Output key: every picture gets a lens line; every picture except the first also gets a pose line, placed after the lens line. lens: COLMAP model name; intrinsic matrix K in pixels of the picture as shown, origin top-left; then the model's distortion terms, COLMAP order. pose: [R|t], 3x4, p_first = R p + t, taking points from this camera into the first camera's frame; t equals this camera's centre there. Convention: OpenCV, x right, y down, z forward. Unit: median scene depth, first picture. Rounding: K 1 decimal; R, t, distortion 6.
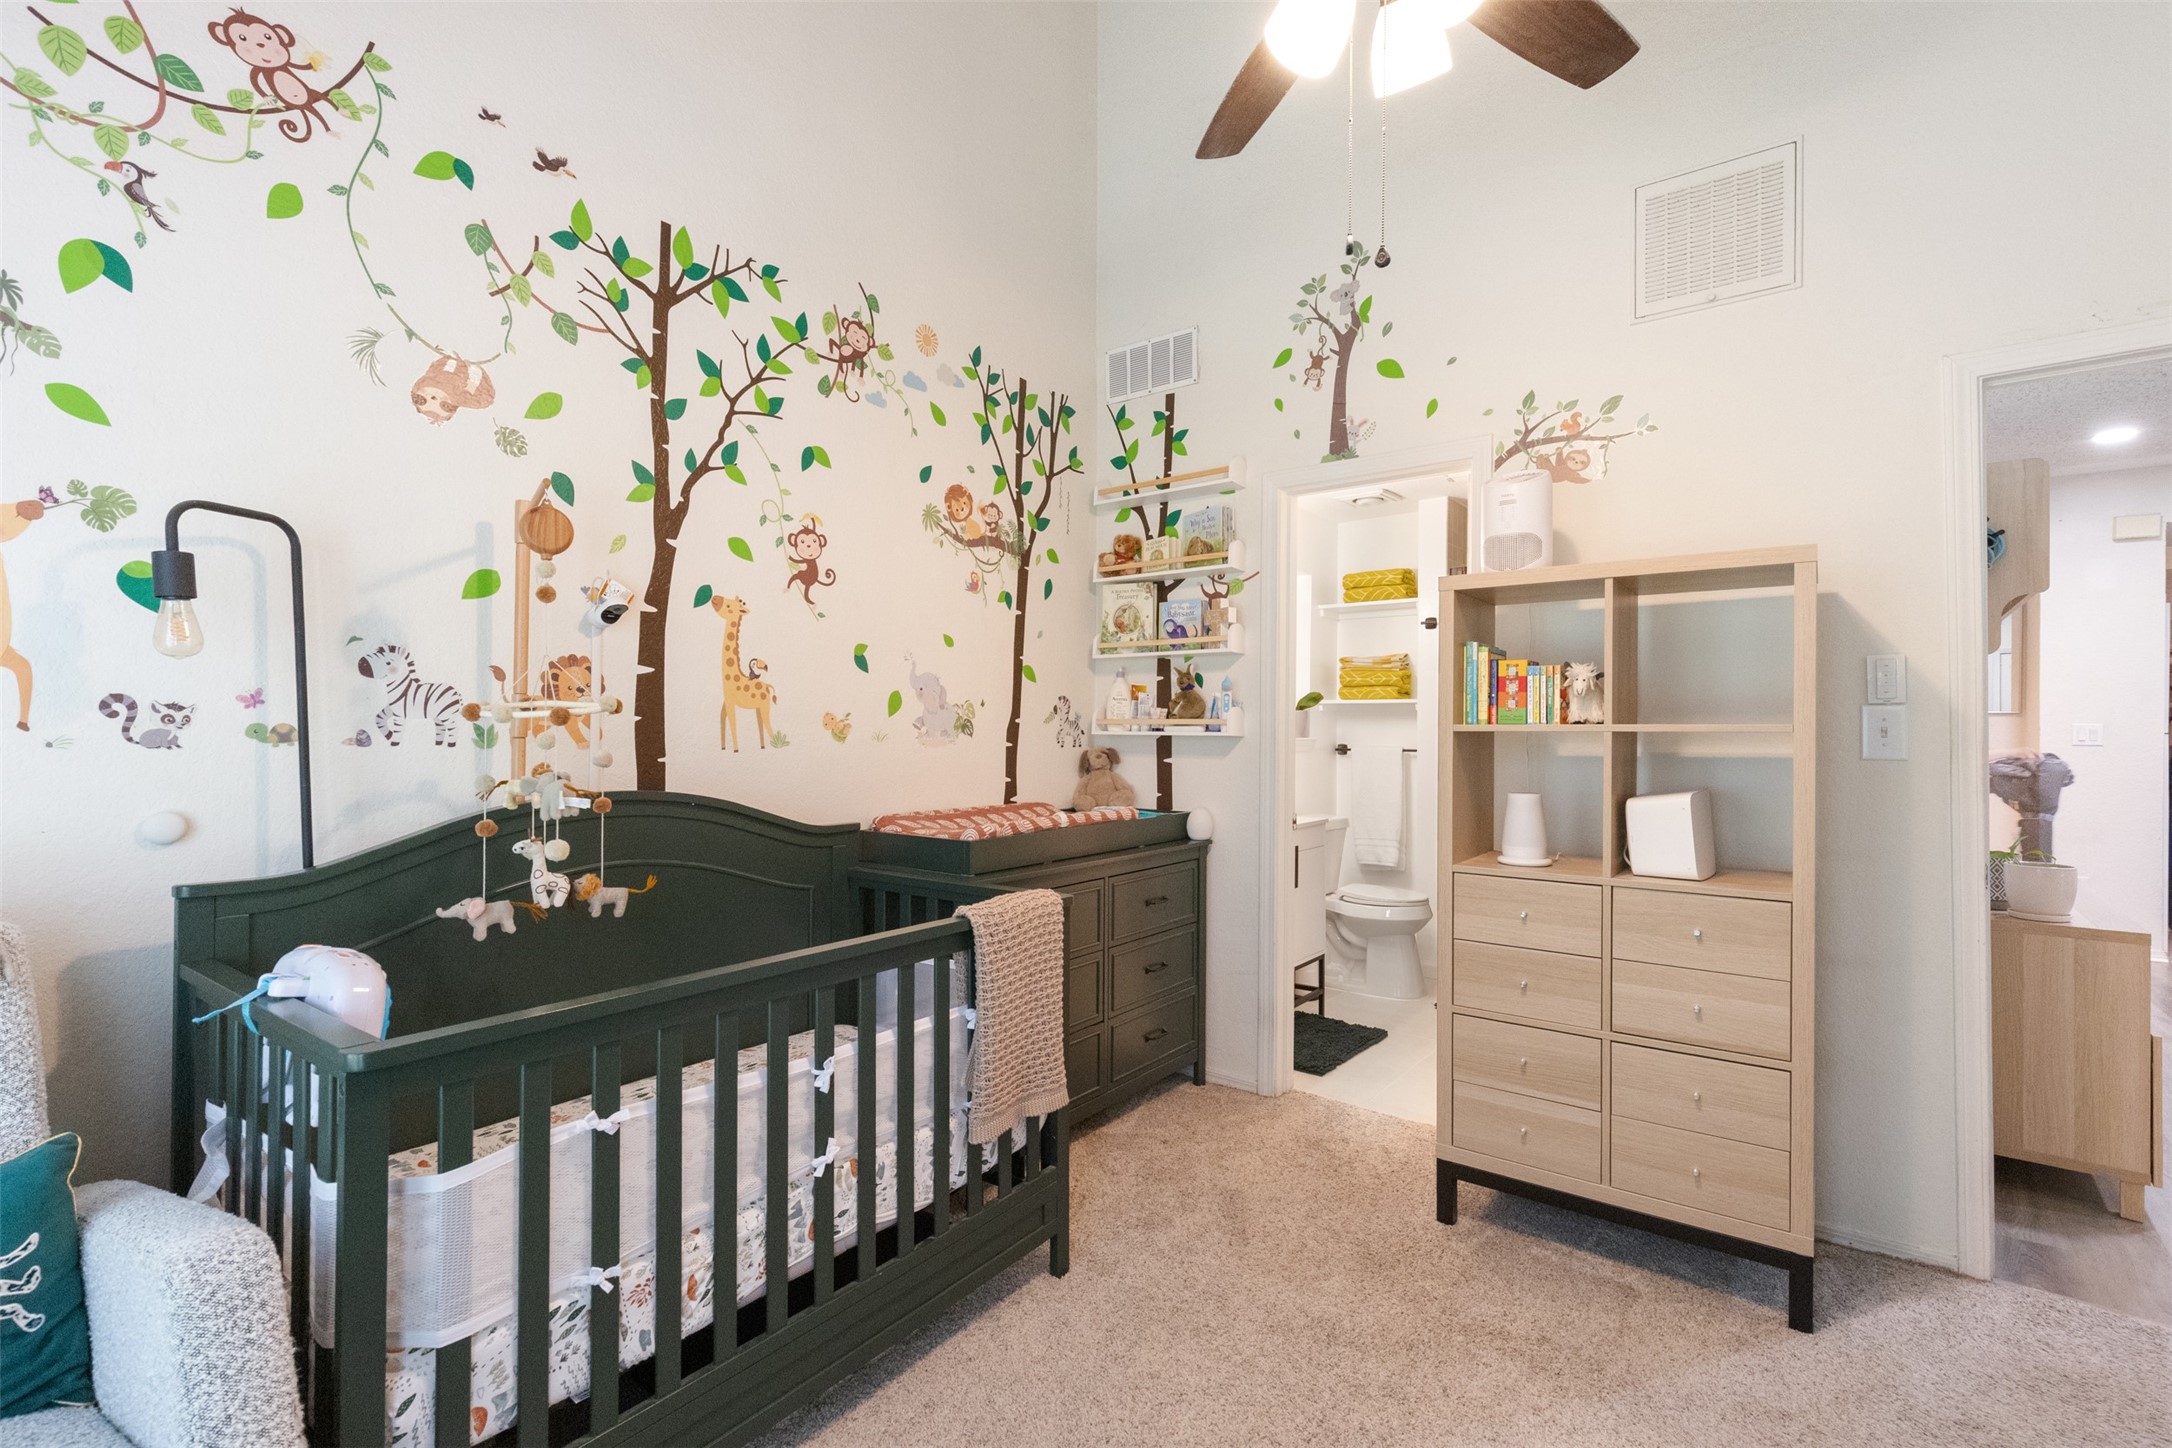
lens RADIAL K [[978.0, 0, 1085.4], [0, 978.0, 731.0], [0, 0, 1]] dist [0.007294, -0.002162]
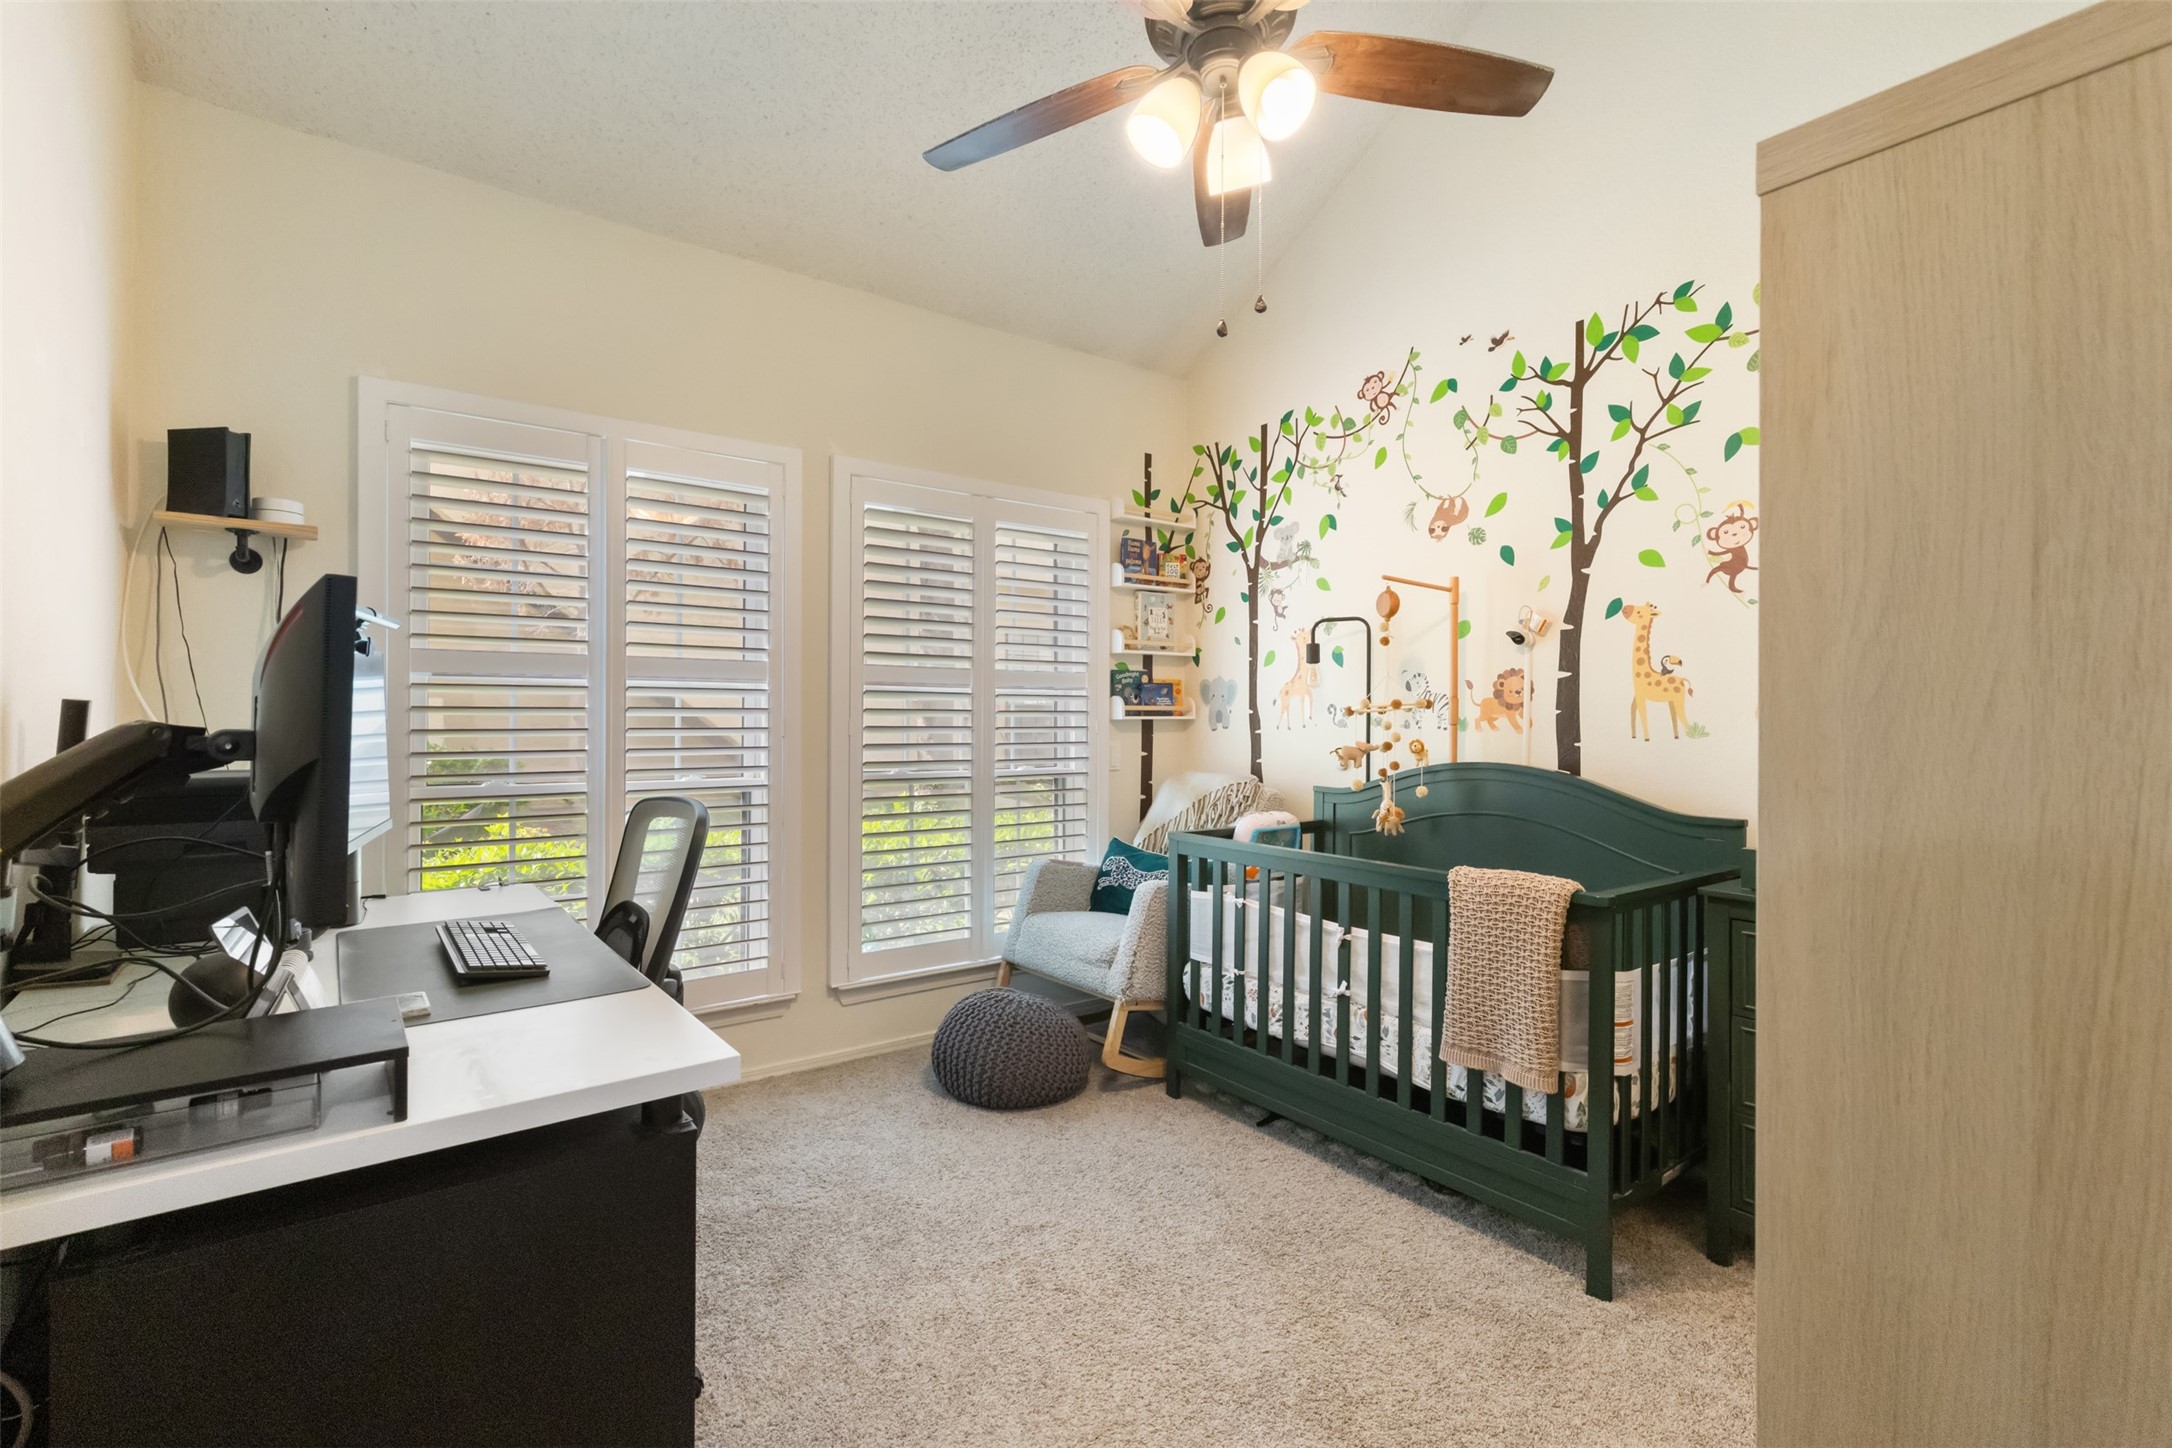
lens RADIAL K [[978.0, 0, 1091.9], [0, 978.0, 721.1], [0, 0, 1]] dist [0.007294, -0.002162]
pose [[-0.277820, -0.002860, -0.960629, 0.964718], [-0.010948, 0.999940, 0.000189, 0.006075], [0.960571, 0.010569, -0.277835, 0.751483]]
